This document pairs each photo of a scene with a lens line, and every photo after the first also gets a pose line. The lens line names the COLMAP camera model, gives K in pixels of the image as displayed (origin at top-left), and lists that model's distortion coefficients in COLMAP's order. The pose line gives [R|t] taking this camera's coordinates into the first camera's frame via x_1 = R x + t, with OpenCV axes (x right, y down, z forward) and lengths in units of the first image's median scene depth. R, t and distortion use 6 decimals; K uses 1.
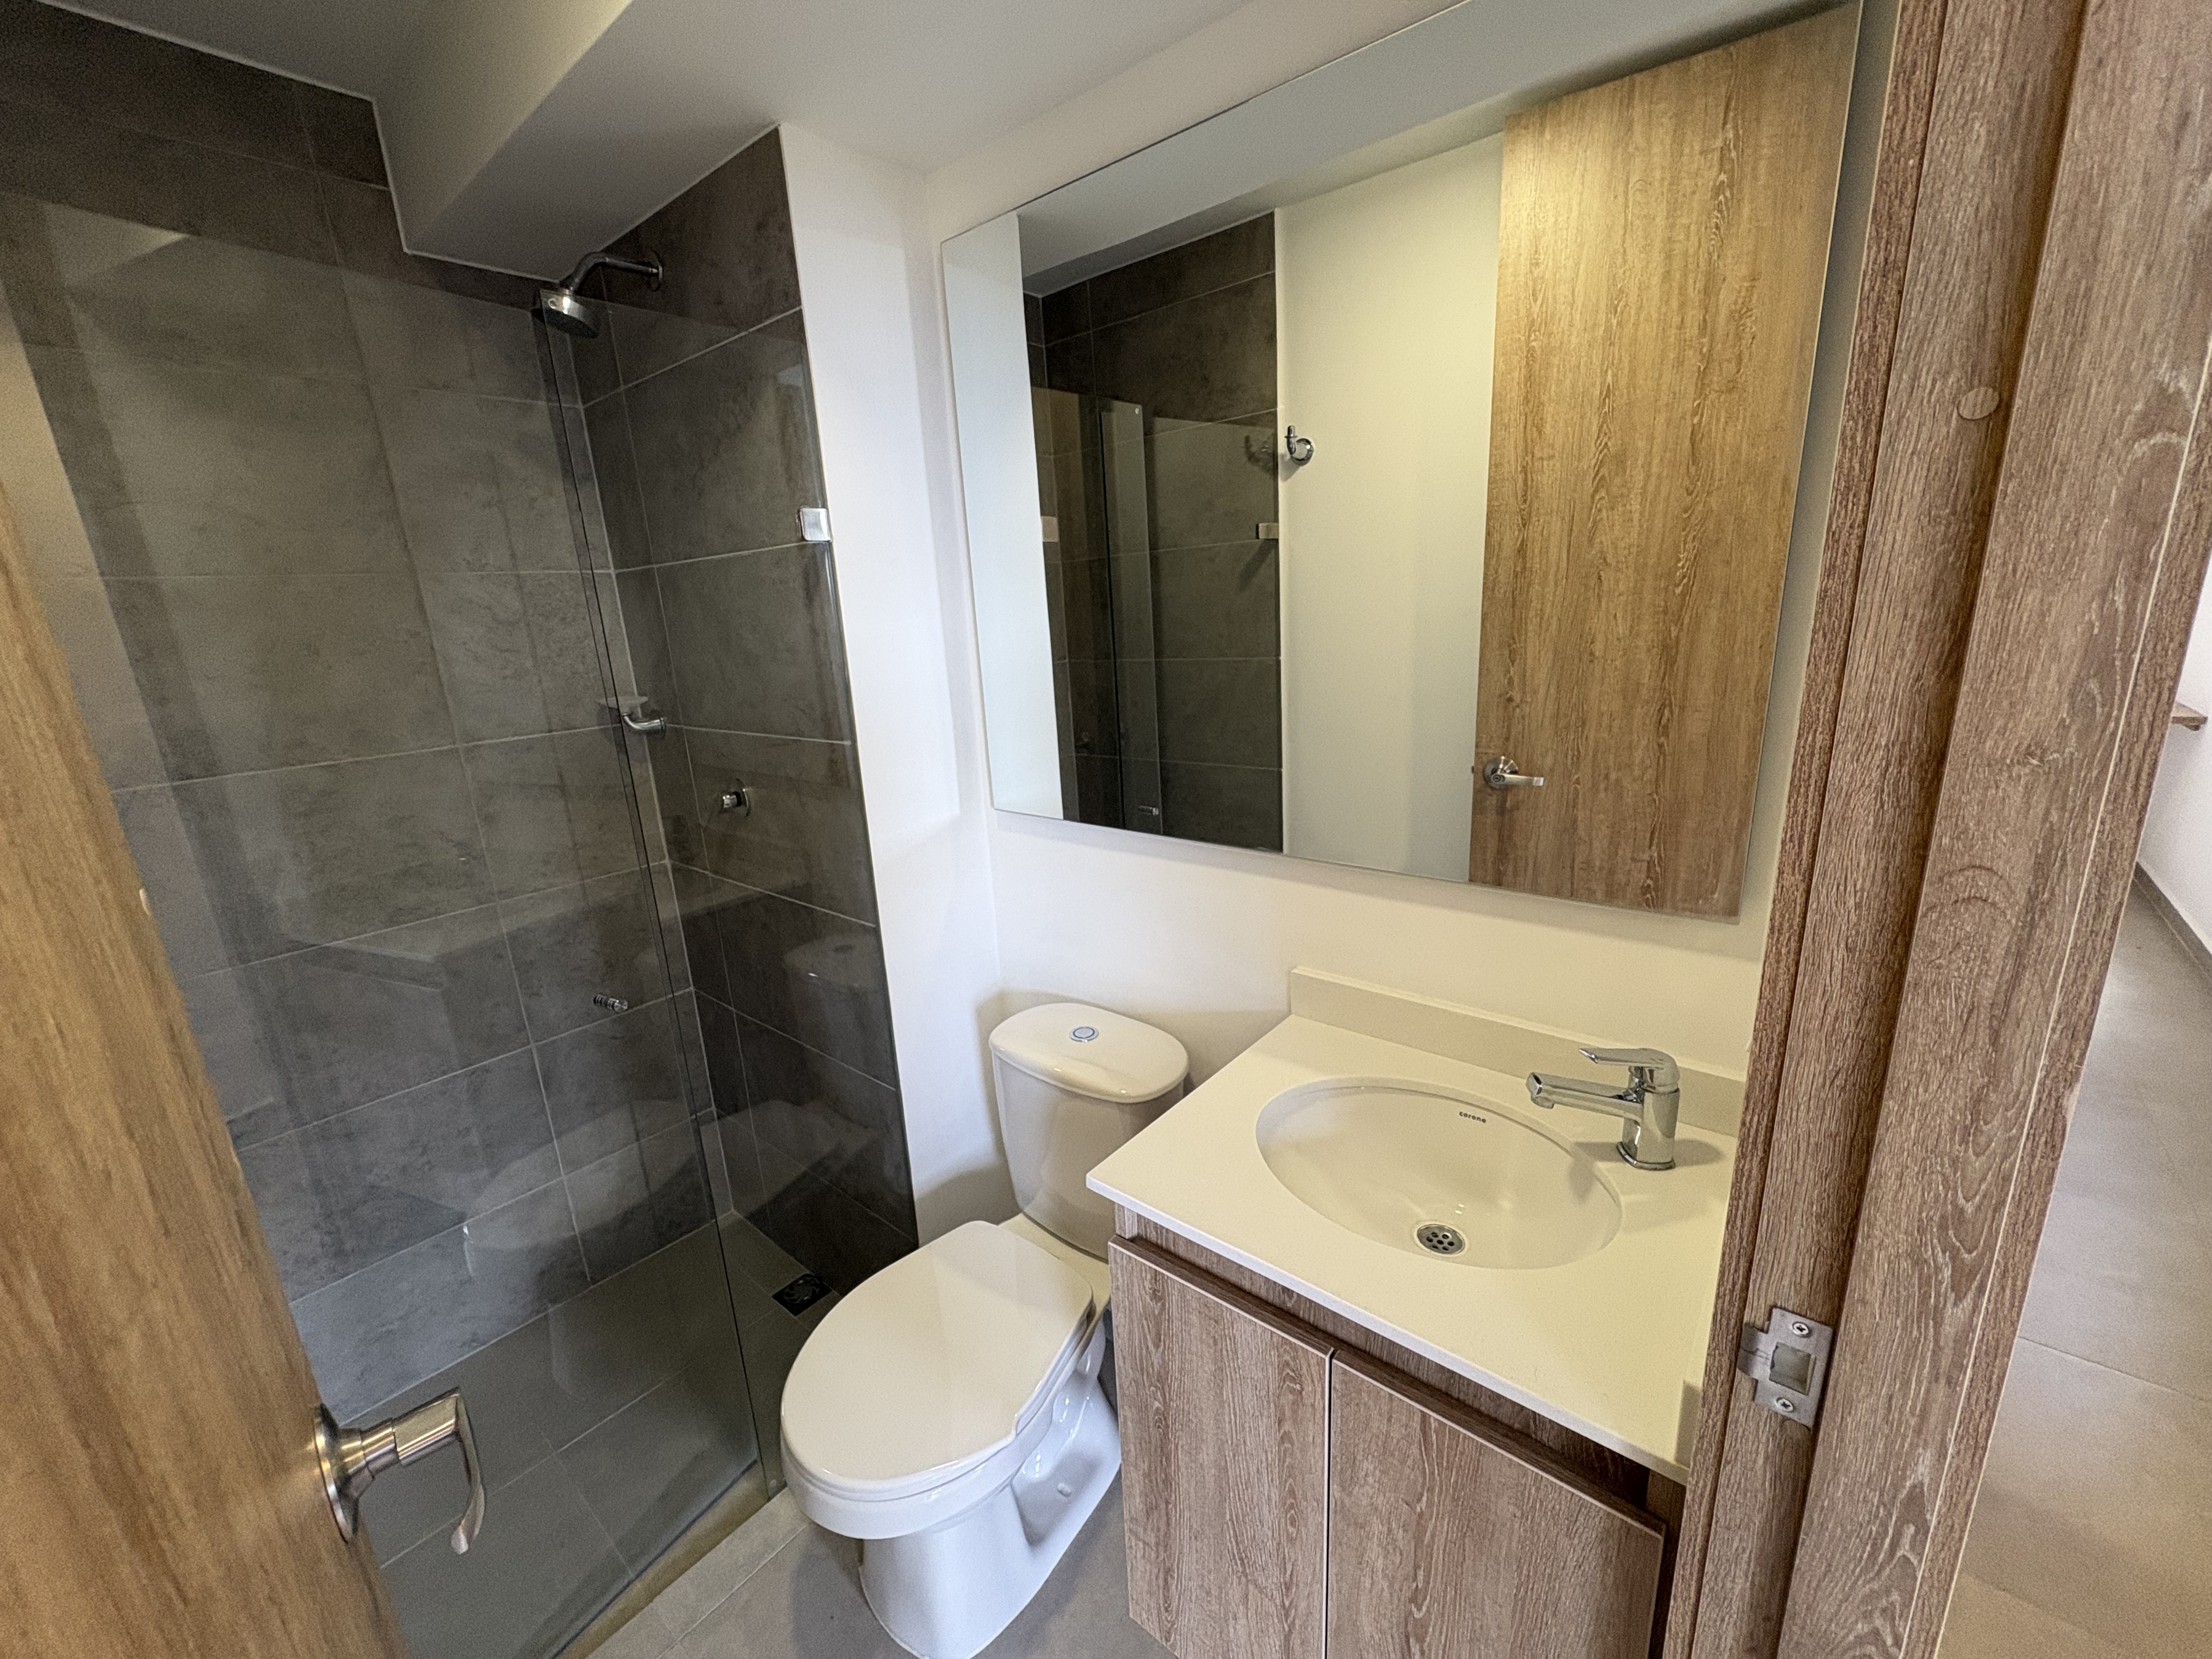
lens RADIAL K [[881.8, 0, 1104.5], [0, 881.8, 830.7], [0, 0, 1]] dist [0.000936, 0.000314]
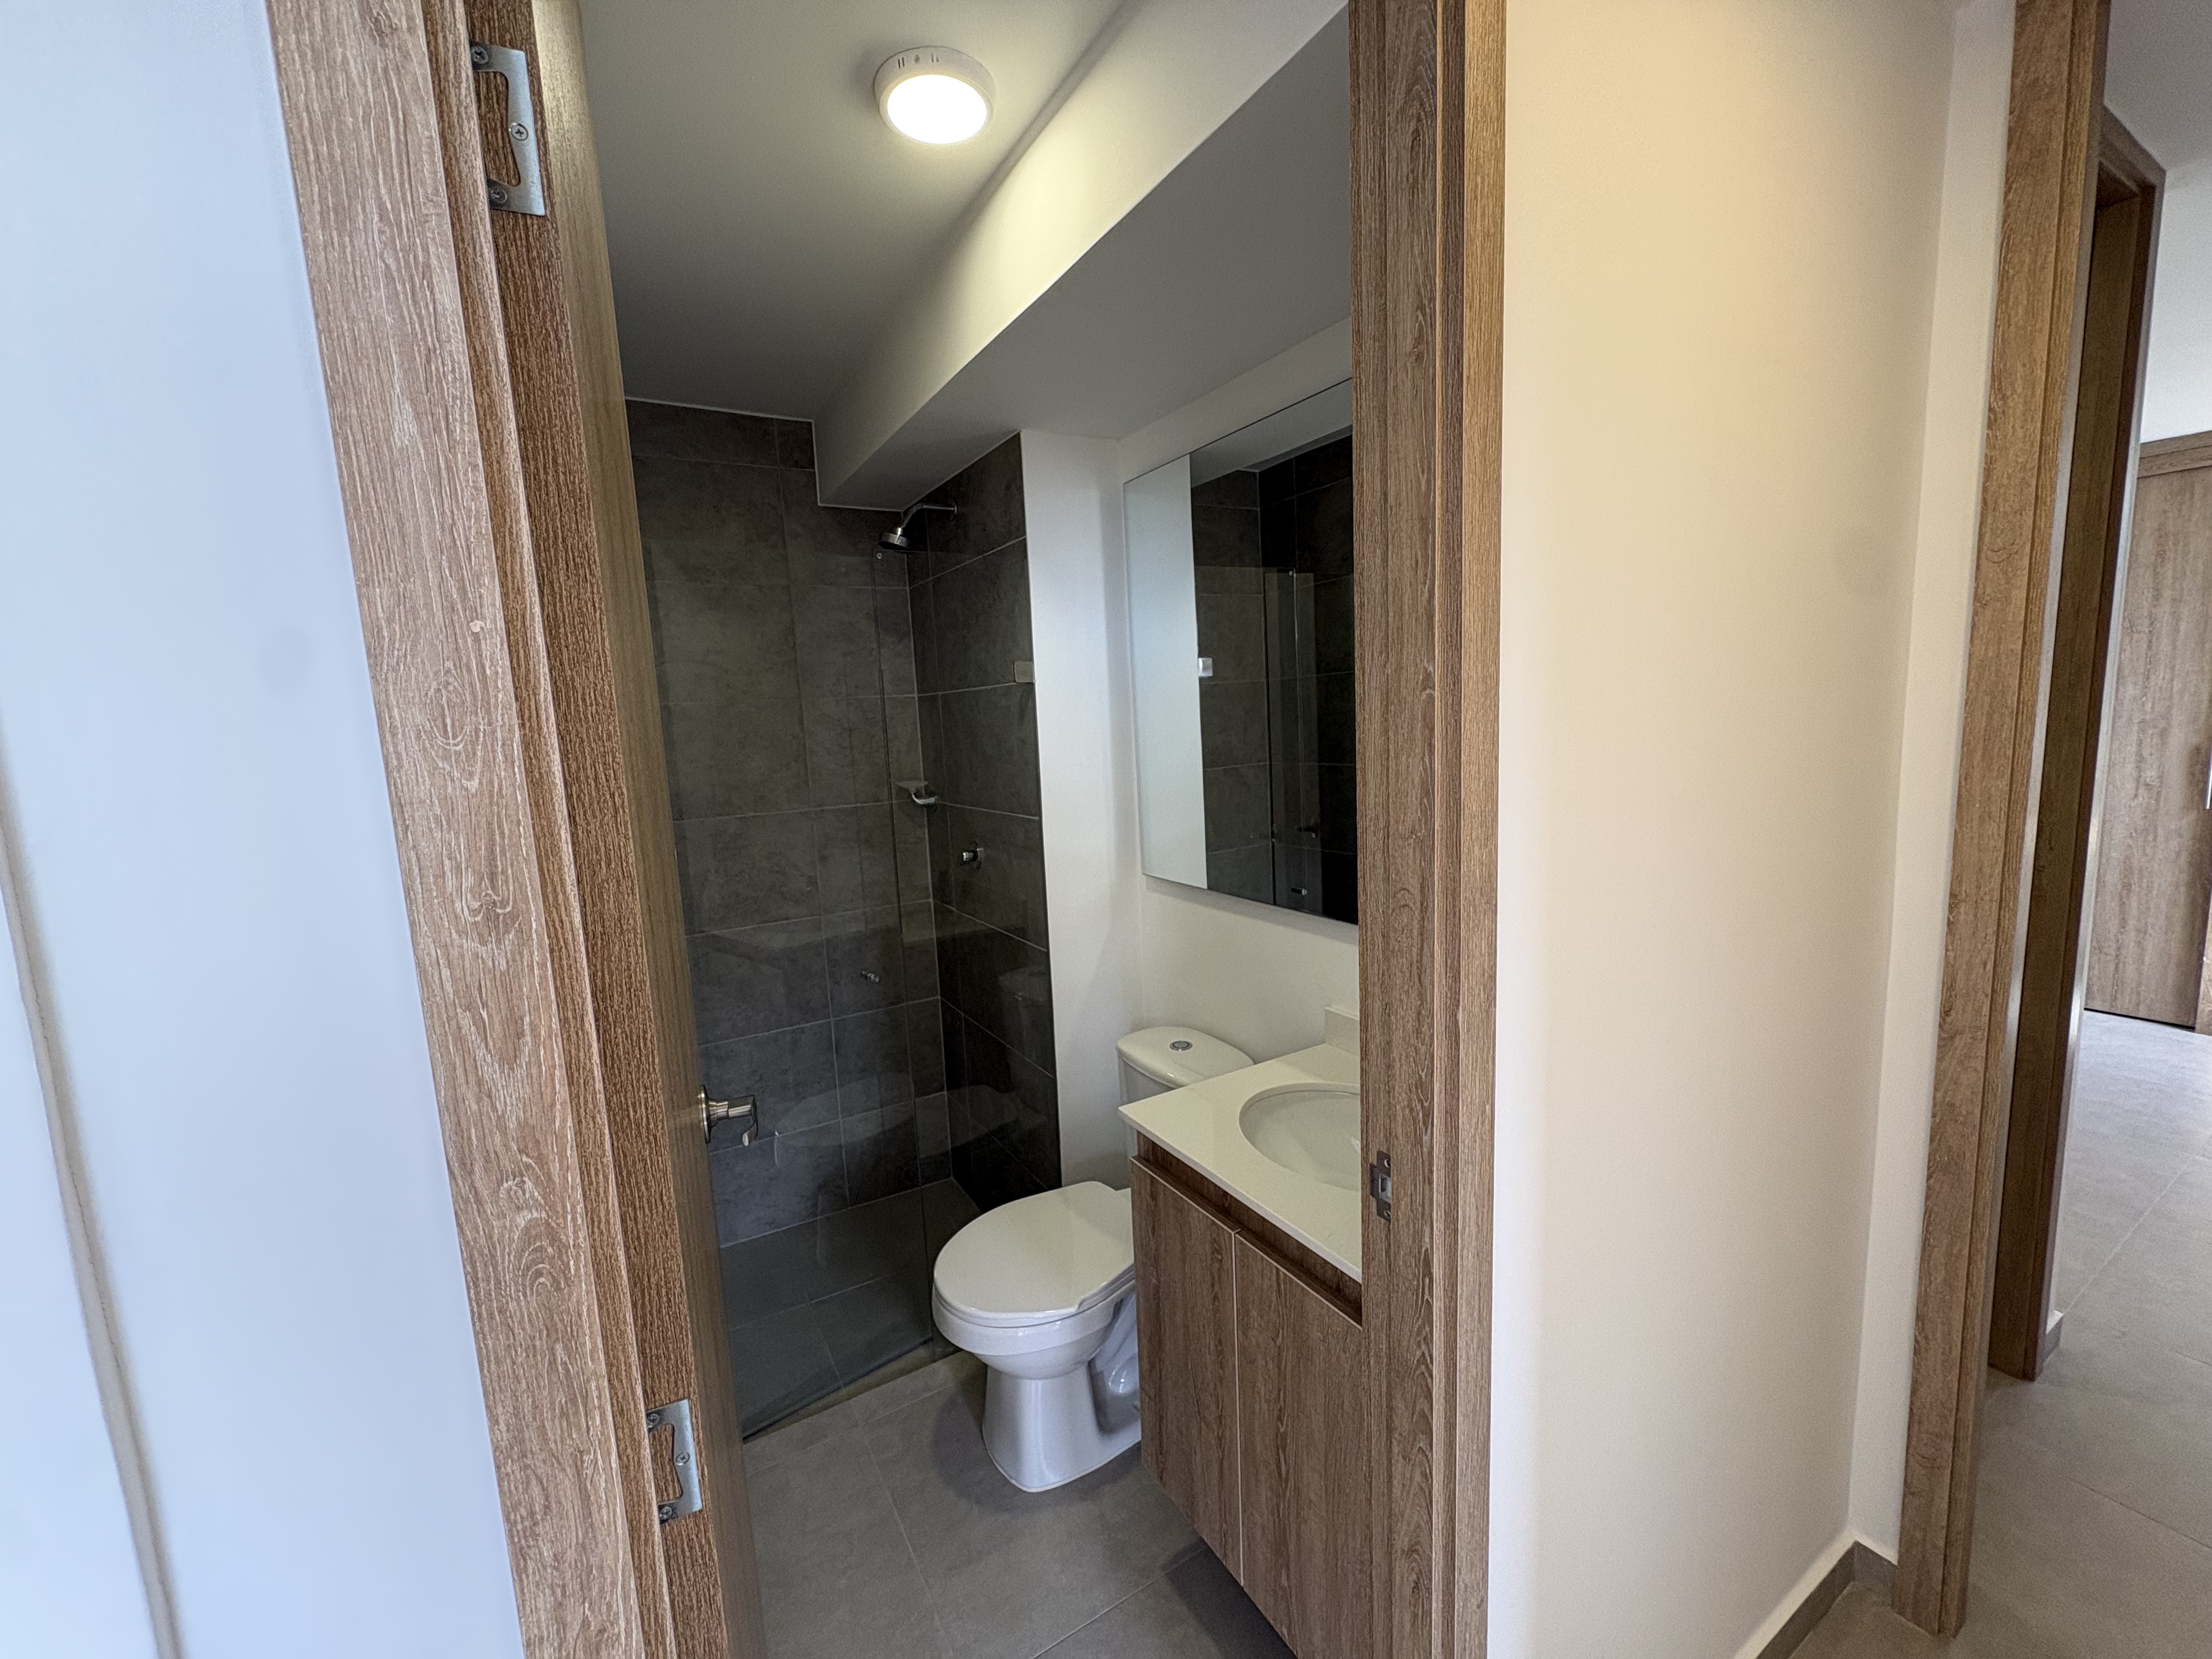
lens RADIAL K [[881.8, 0, 1104.5], [0, 881.8, 830.7], [0, 0, 1]] dist [0.000936, 0.000314]
pose [[0.945167, 0.052912, -0.322273, 0.242820], [-0.086931, 0.991949, -0.092091, 0.037829], [0.314806, 0.115057, 0.942157, -0.275064]]
